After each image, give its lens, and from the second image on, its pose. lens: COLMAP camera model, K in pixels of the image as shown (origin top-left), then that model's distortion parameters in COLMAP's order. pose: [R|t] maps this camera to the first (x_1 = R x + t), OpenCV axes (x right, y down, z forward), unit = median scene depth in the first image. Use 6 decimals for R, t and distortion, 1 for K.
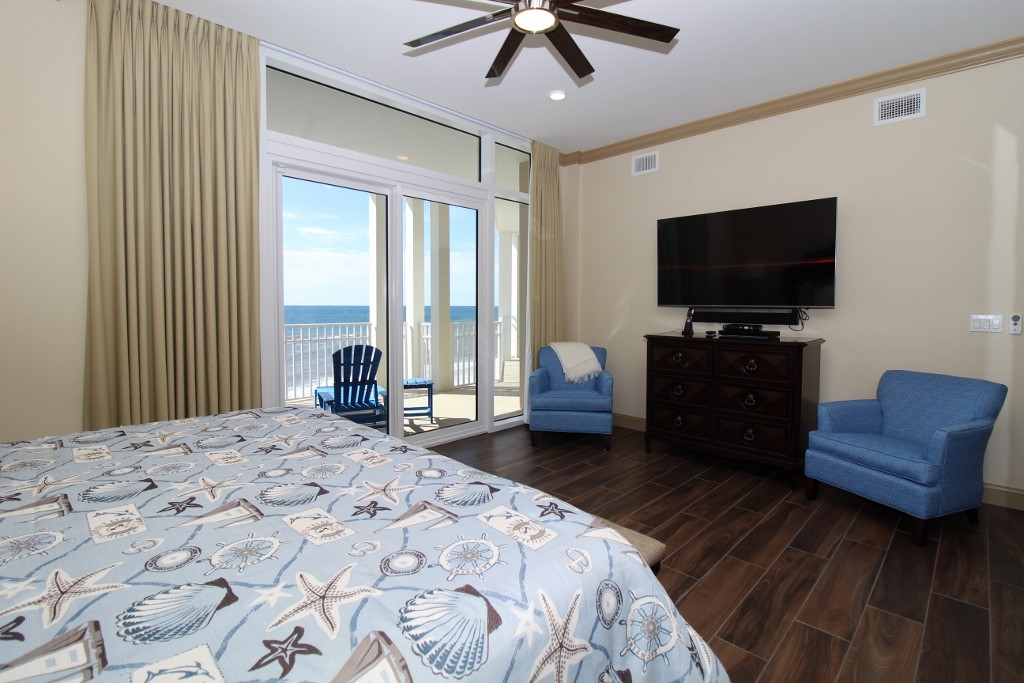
lens RADIAL K [[468.7, 0, 513.3], [0, 468.7, 316.3], [0, 0, 1]] dist [0.000896, -0.007467]
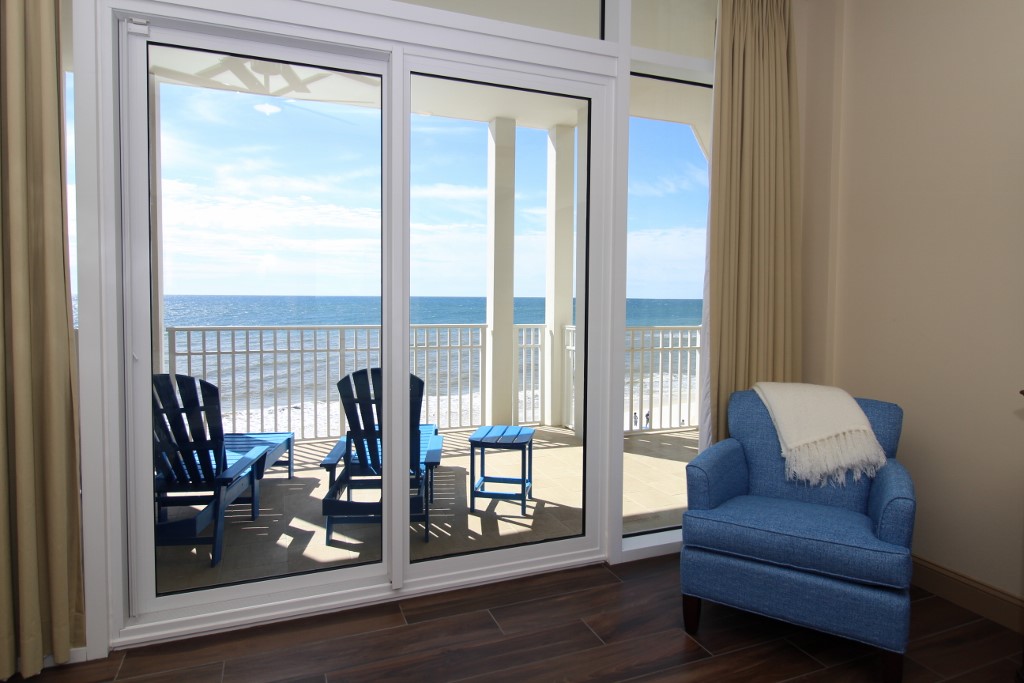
lens RADIAL K [[601.4, 0, 510.8], [0, 601.4, 315.3], [0, 0, 1]] dist [0.000103, -0.000641]
pose [[0.914951, 0.017939, -0.403166, 0.099524], [-0.015507, 0.999837, 0.009297, -0.010200], [0.403267, -0.002254, 0.915080, 0.397012]]
